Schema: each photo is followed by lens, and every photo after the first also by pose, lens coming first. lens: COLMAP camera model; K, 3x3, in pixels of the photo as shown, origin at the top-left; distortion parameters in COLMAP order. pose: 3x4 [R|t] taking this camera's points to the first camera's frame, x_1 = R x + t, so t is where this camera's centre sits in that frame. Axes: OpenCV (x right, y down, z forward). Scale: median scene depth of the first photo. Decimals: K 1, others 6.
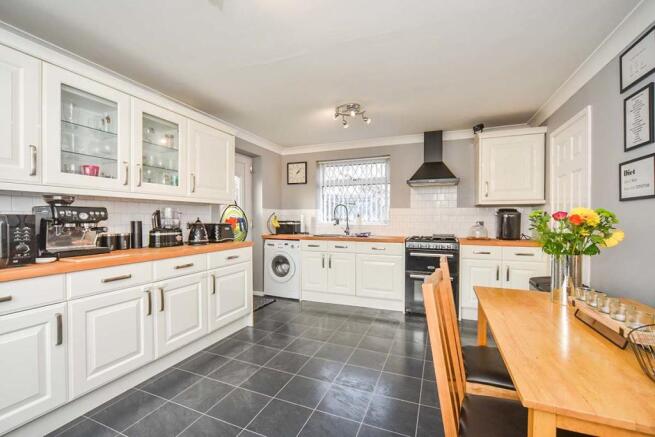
lens RADIAL K [[277.6, 0, 326.9], [0, 277.6, 220.6], [0, 0, 1]] dist [-0.002609, -0.000498]
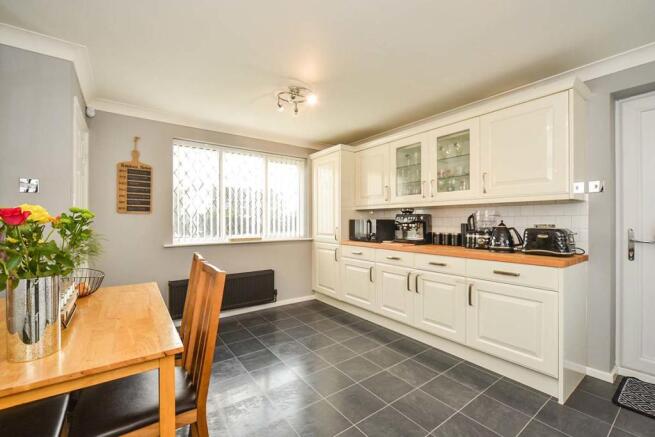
lens RADIAL K [[277.6, 0, 326.9], [0, 277.6, 220.6], [0, 0, 1]] dist [-0.002609, -0.000498]
pose [[-0.515968, 0.002181, -0.856605, 0.659473], [-0.003707, 0.999982, 0.004779, -0.014091], [0.856600, 0.005641, -0.515951, 1.177638]]
